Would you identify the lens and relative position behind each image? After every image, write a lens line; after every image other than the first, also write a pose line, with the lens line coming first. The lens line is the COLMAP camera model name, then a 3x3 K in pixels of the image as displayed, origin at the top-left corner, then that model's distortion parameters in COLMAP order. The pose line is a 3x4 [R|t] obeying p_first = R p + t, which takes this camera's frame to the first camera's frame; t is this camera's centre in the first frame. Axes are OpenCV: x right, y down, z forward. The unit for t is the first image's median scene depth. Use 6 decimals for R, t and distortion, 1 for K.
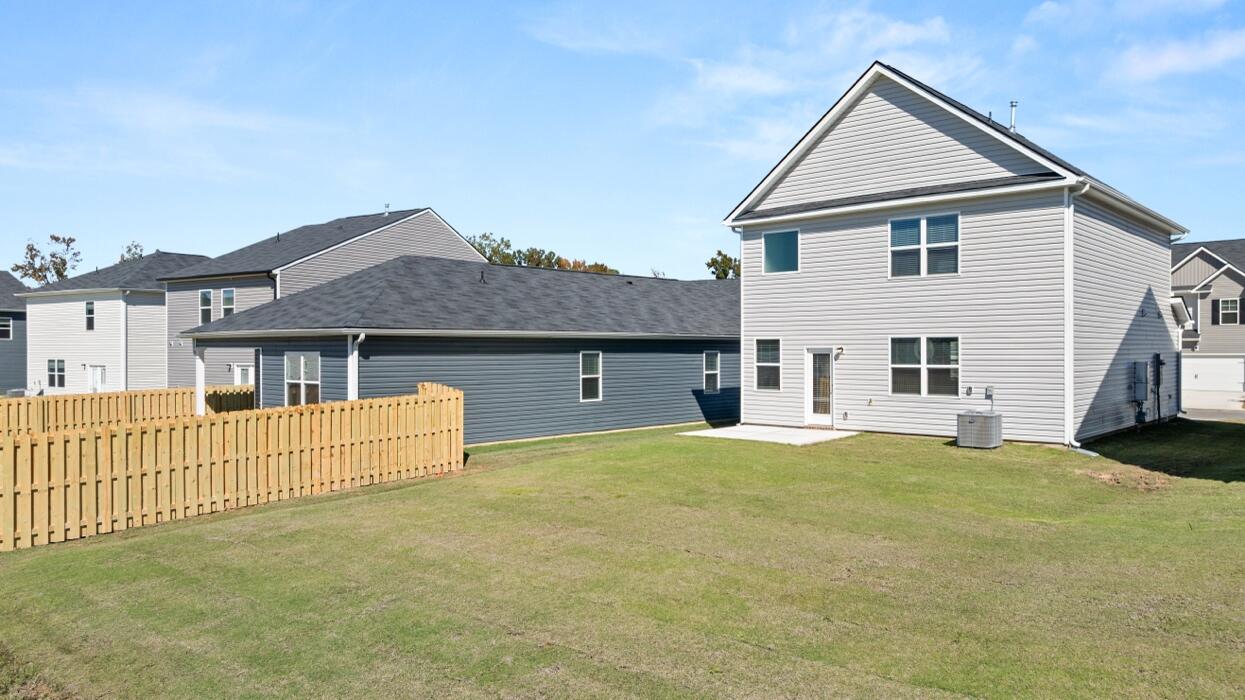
lens RADIAL K [[891.4, 0, 616.4], [0, 891.4, 353.7], [0, 0, 1]] dist [-0.030483, 0.025476]
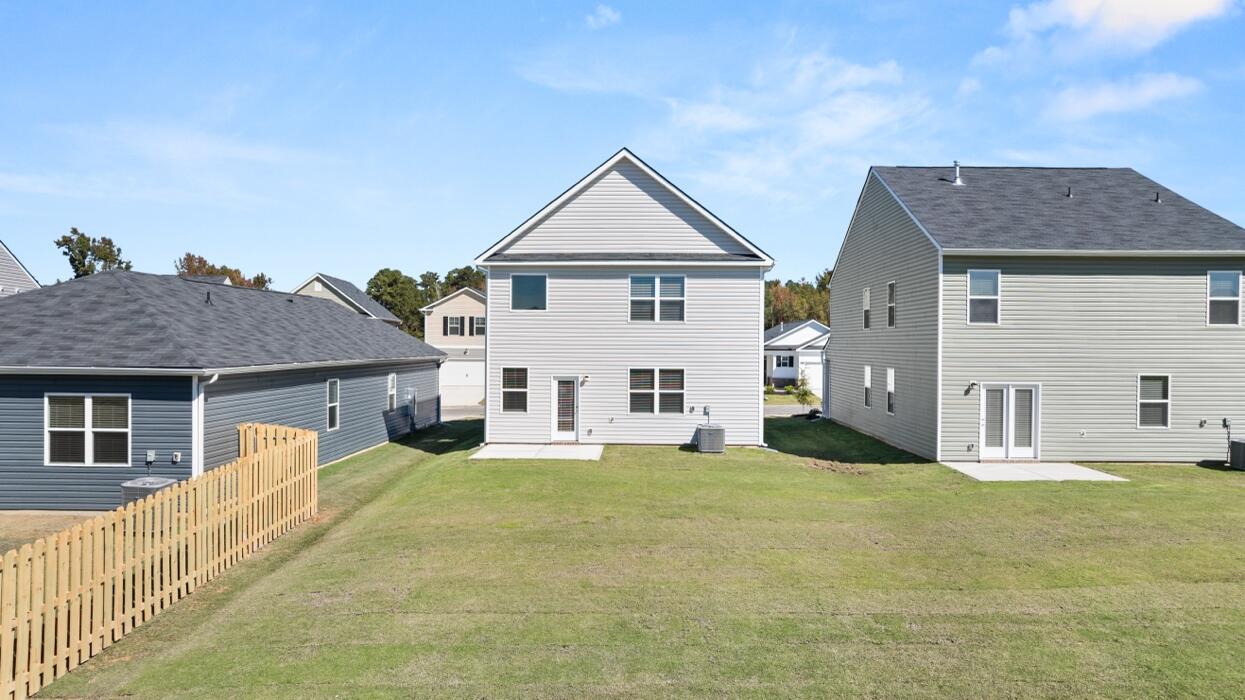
lens RADIAL K [[891.4, 0, 623.1], [0, 891.4, 350.6], [0, 0, 1]] dist [-0.030483, 0.025476]
pose [[0.750528, 0.001311, 0.660837, -0.547658], [-0.006186, 0.999968, 0.005042, -0.051324], [-0.660810, -0.007872, 0.750512, 0.059737]]
